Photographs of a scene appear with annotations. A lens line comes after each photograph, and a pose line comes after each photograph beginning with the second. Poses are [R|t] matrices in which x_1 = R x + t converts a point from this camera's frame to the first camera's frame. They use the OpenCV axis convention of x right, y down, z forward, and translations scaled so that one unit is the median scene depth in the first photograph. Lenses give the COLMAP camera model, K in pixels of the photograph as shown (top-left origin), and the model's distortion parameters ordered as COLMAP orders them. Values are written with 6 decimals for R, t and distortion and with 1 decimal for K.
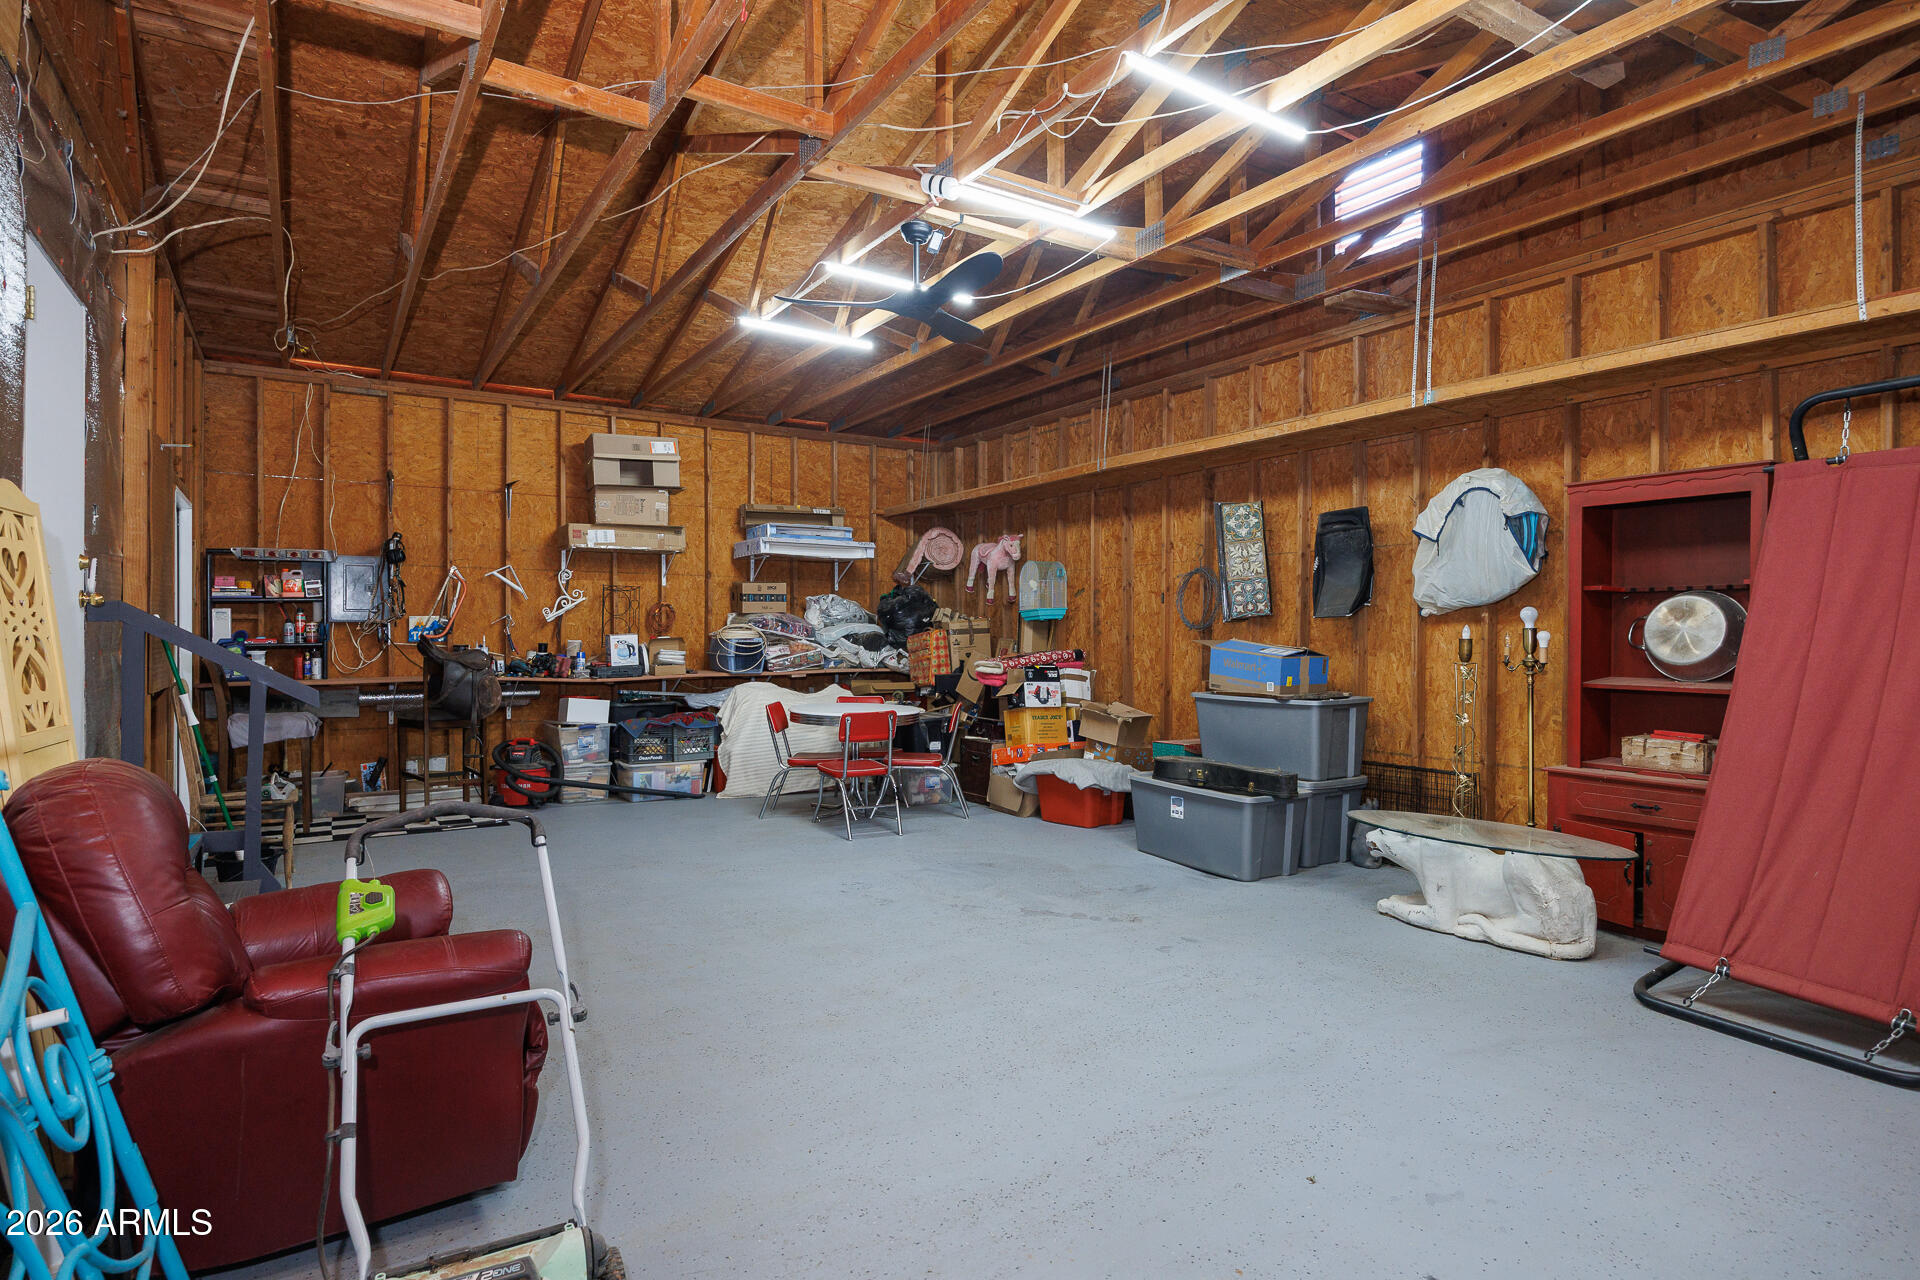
lens RADIAL K [[1026.4, 0, 960.0], [0, 1026.4, 640.0], [0, 0, 1]] dist [-0.000256, -0.000127]
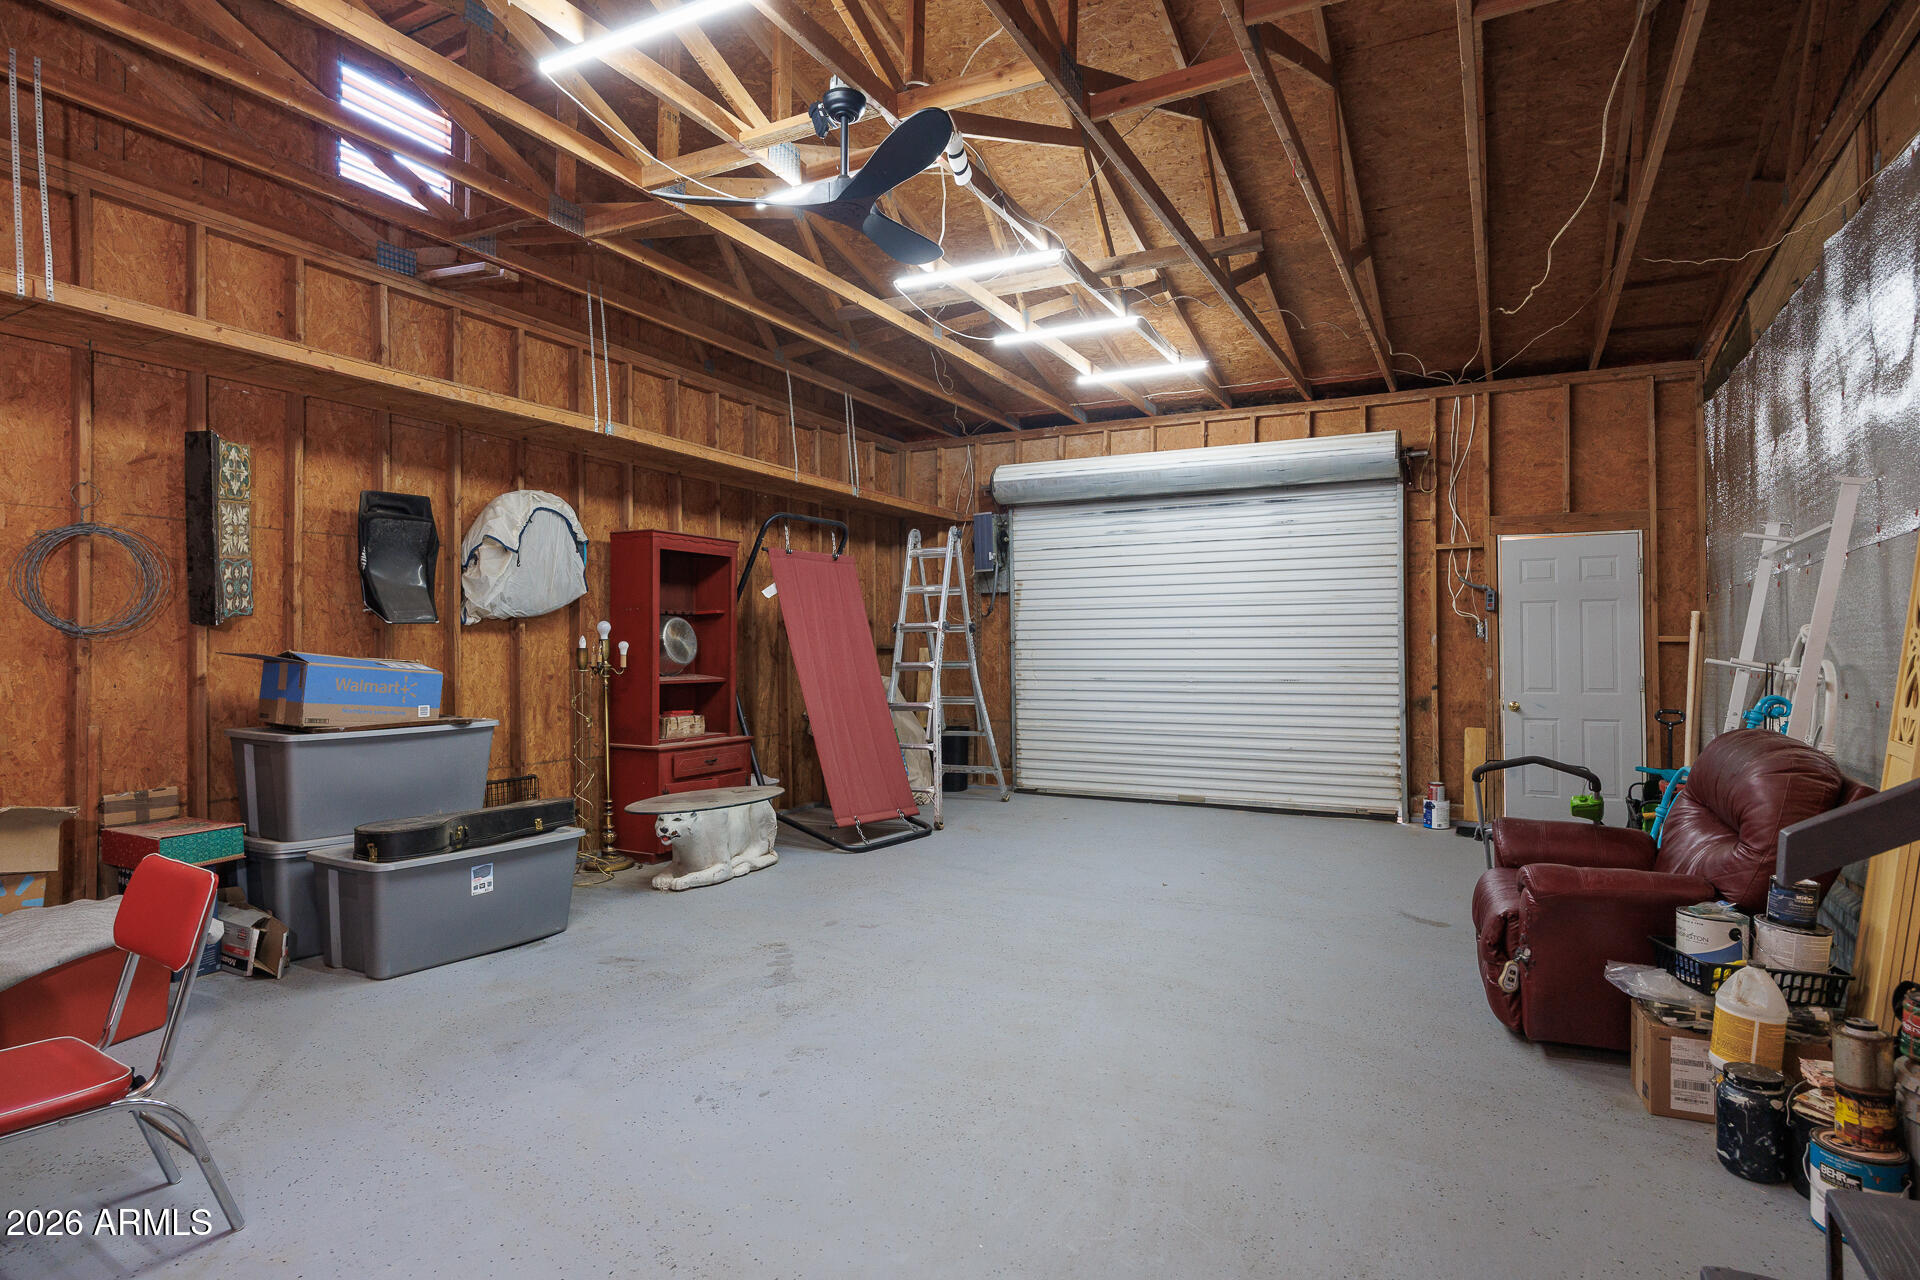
lens RADIAL K [[1026.4, 0, 960.0], [0, 1026.4, 640.0], [0, 0, 1]] dist [-0.000256, -0.000127]
pose [[-0.497181, 0.003001, 0.867642, -0.817002], [0.003857, 0.999992, -0.001248, -0.008665], [-0.867638, 0.002726, -0.497189, 1.460298]]
